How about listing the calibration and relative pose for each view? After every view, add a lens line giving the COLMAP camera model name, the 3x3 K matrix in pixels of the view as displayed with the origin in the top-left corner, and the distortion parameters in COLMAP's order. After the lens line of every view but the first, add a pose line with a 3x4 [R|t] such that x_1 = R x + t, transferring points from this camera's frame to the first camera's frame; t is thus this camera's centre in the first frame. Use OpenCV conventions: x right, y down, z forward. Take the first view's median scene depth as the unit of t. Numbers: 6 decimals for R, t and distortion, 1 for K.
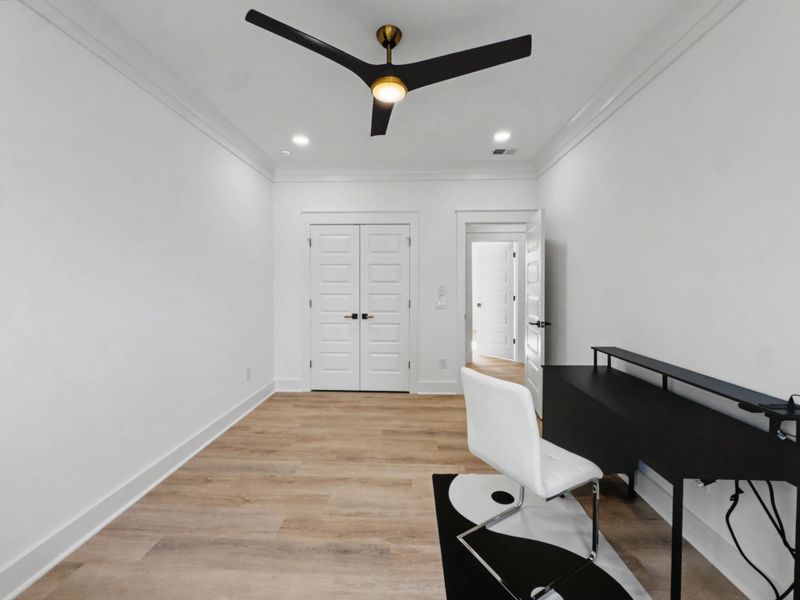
lens RADIAL K [[328.8, 0, 407.0], [0, 328.8, 290.6], [0, 0, 1]] dist [-0.004281, 0.000549]
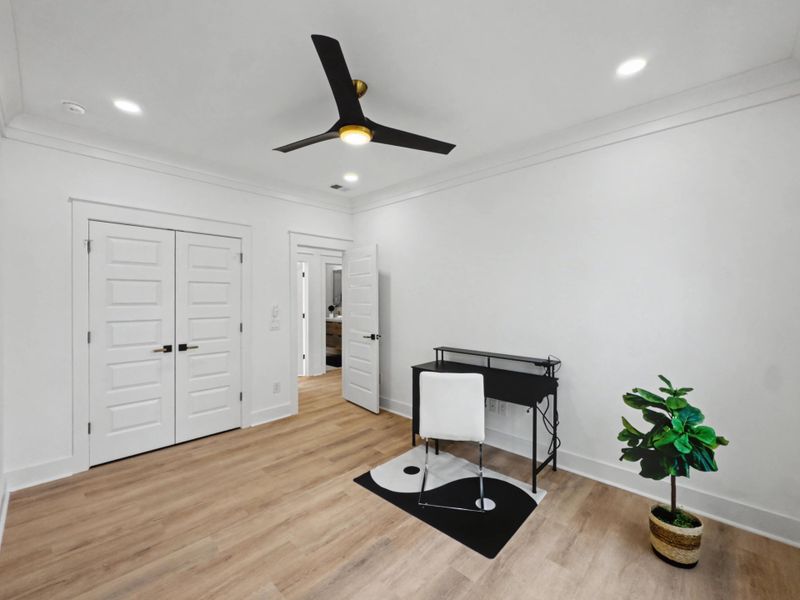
lens RADIAL K [[328.8, 0, 411.9], [0, 328.8, 298.9], [0, 0, 1]] dist [-0.004281, 0.000549]
pose [[0.658672, -0.003347, 0.752423, -0.538257], [0.016906, 0.999803, -0.010352, -0.031215], [-0.752241, 0.019539, 0.658599, 0.093434]]
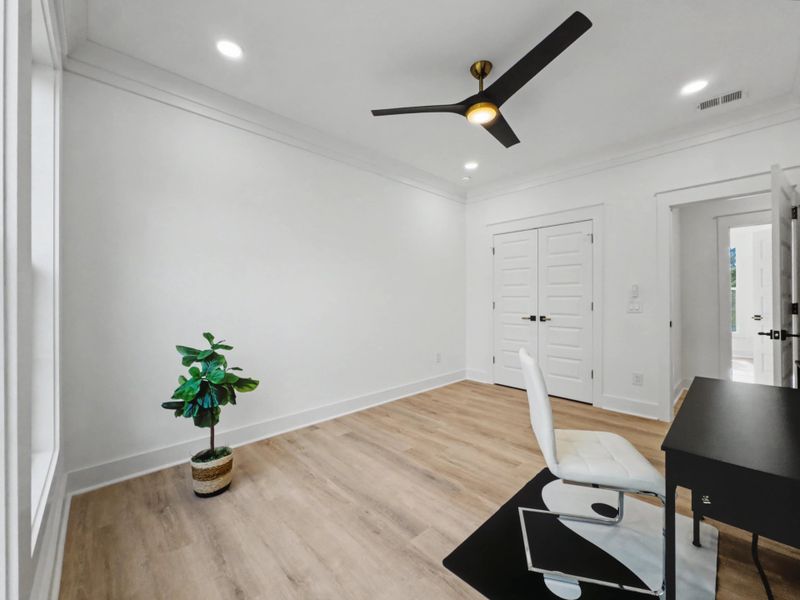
lens RADIAL K [[328.8, 0, 402.9], [0, 328.8, 300.8], [0, 0, 1]] dist [-0.004281, 0.000549]
pose [[0.713937, -0.001414, -0.700209, 0.402849], [-0.008454, 0.999908, -0.010639, 0.056500], [0.700159, 0.013515, 0.713859, -0.025972]]
